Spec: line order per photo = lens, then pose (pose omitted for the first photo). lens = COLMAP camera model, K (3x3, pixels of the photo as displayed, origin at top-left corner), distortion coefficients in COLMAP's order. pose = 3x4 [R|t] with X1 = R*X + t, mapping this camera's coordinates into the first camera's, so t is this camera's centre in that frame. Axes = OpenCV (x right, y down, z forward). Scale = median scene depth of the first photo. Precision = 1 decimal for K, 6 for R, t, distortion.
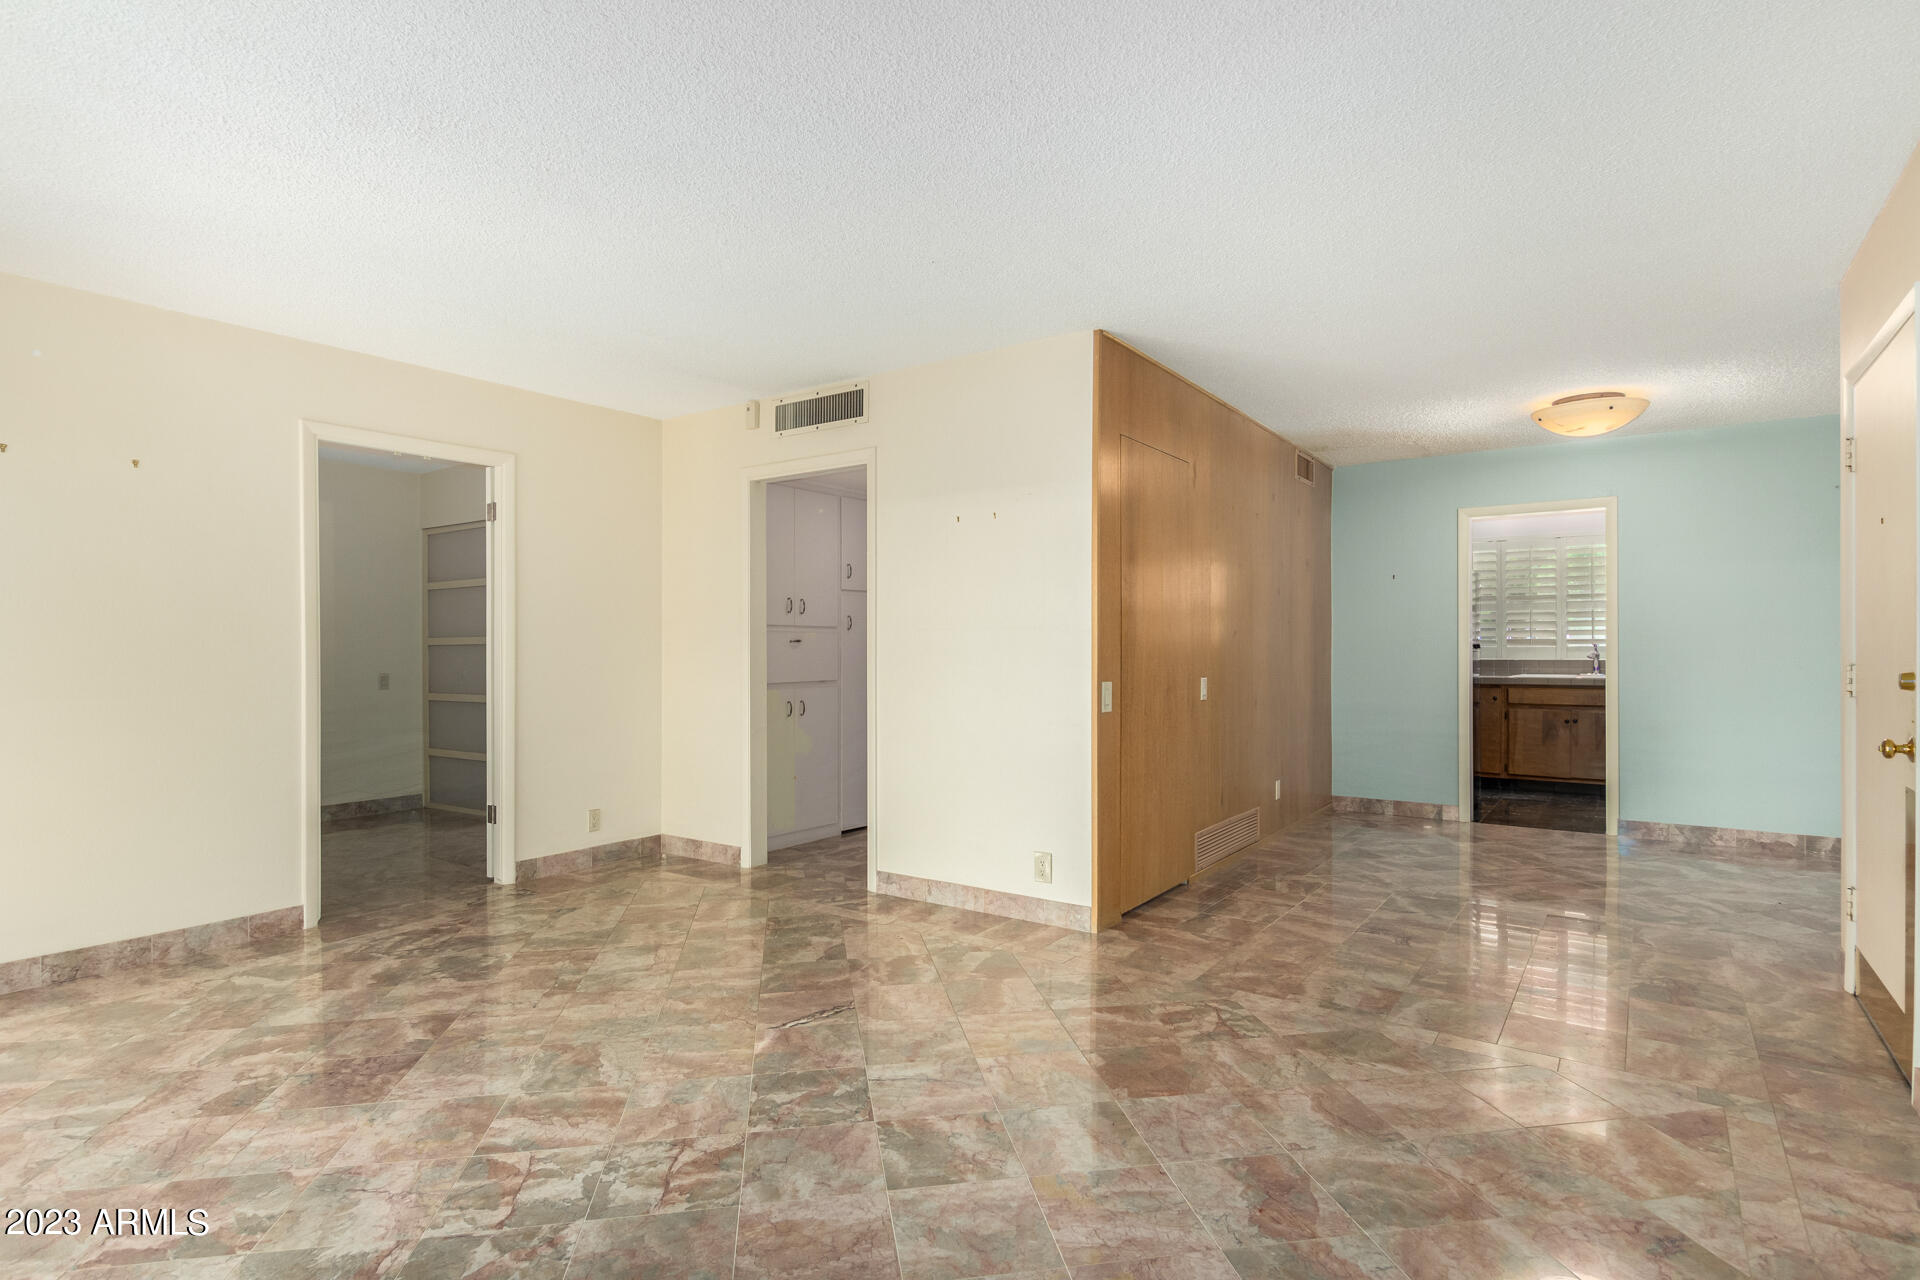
lens RADIAL K [[975.3, 0, 962.3], [0, 975.3, 644.0], [0, 0, 1]] dist [0.002965, -0.000698]
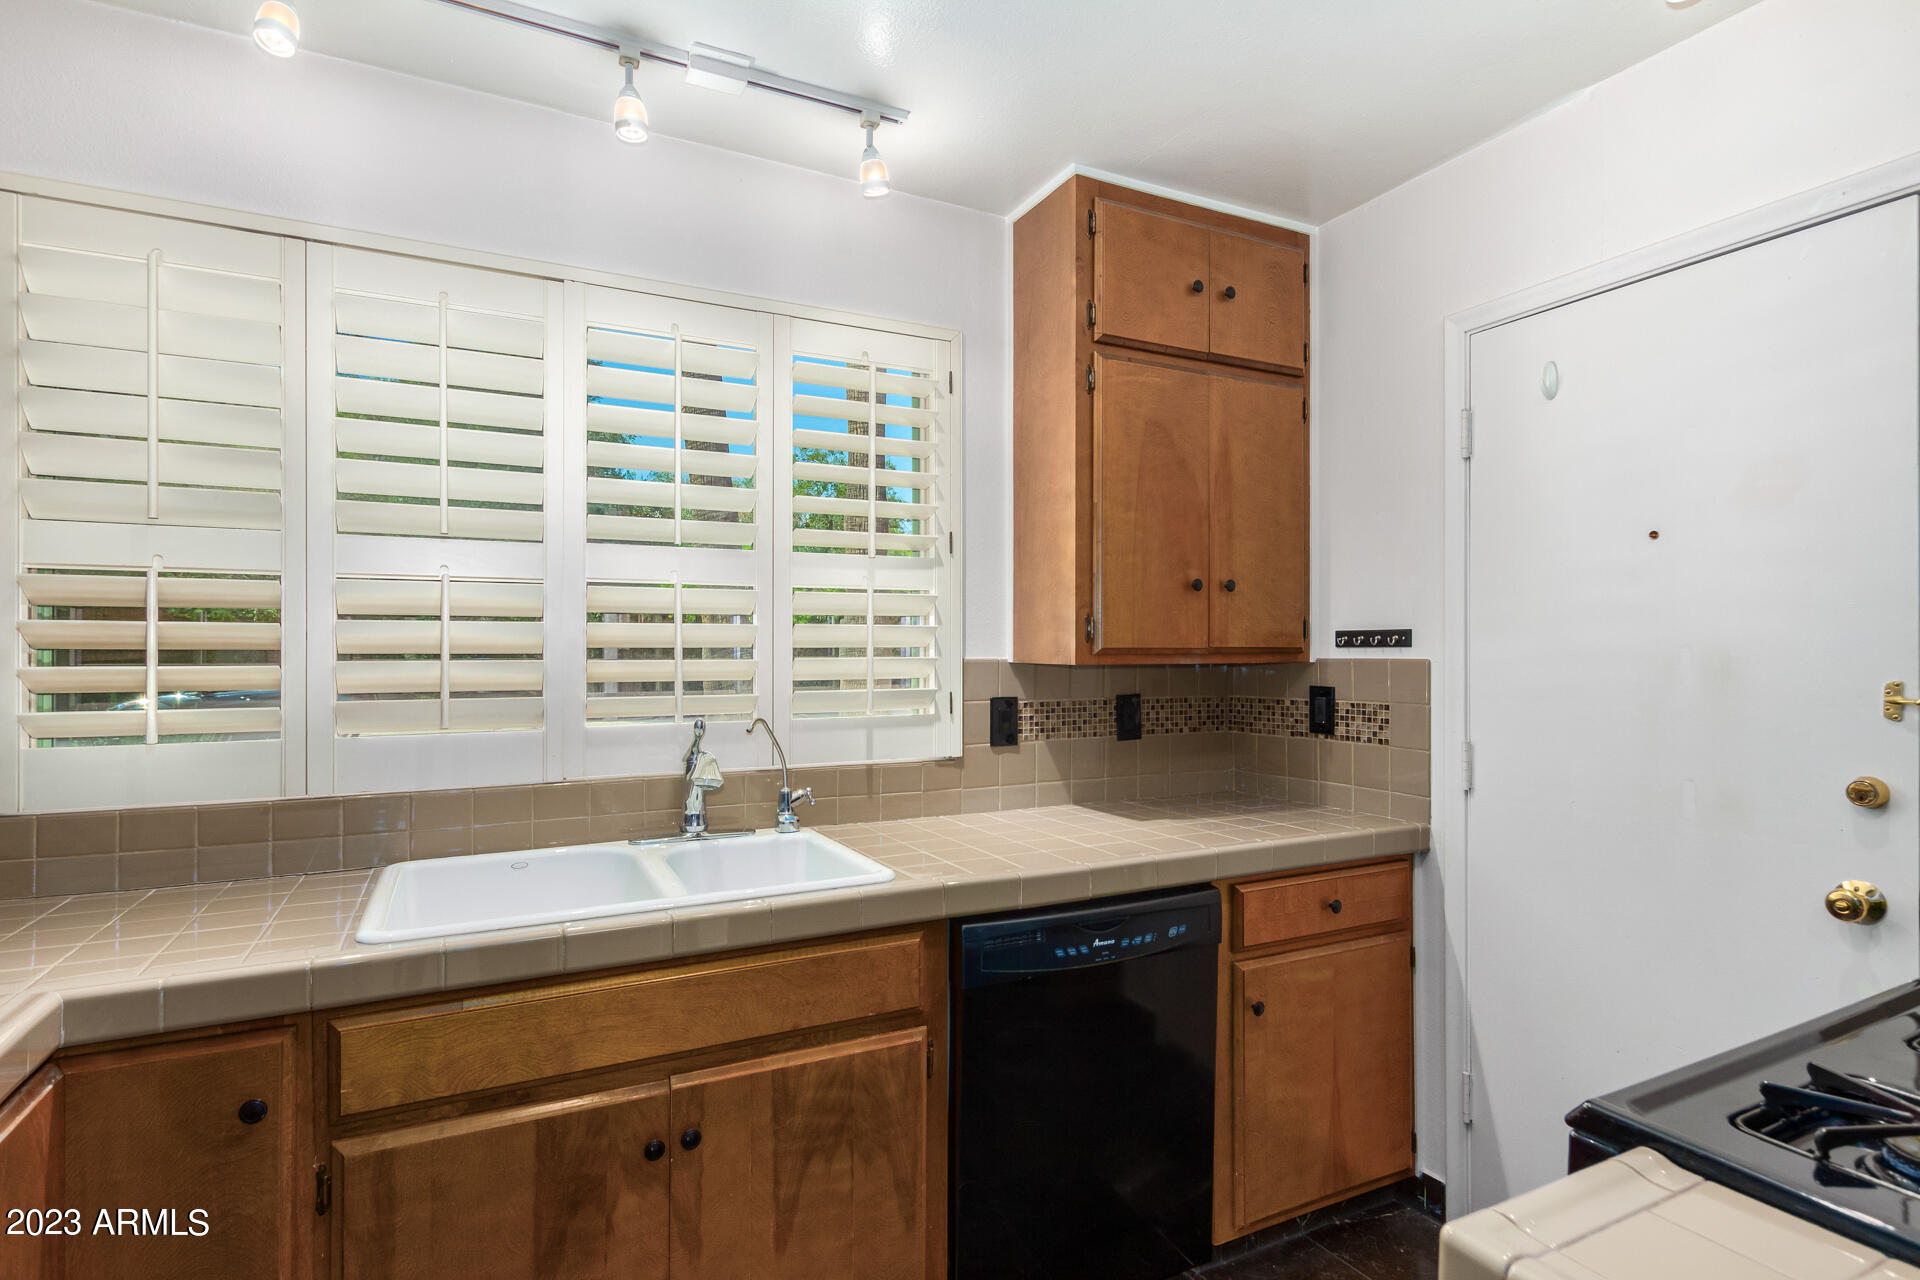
lens RADIAL K [[975.3, 0, 969.7], [0, 975.3, 642.3], [0, 0, 1]] dist [0.002965, -0.000698]
pose [[0.467332, 0.007807, 0.884048, 0.629527], [-0.001579, 0.999967, -0.007996, -0.025721], [-0.884081, 0.002341, 0.467328, 1.127711]]
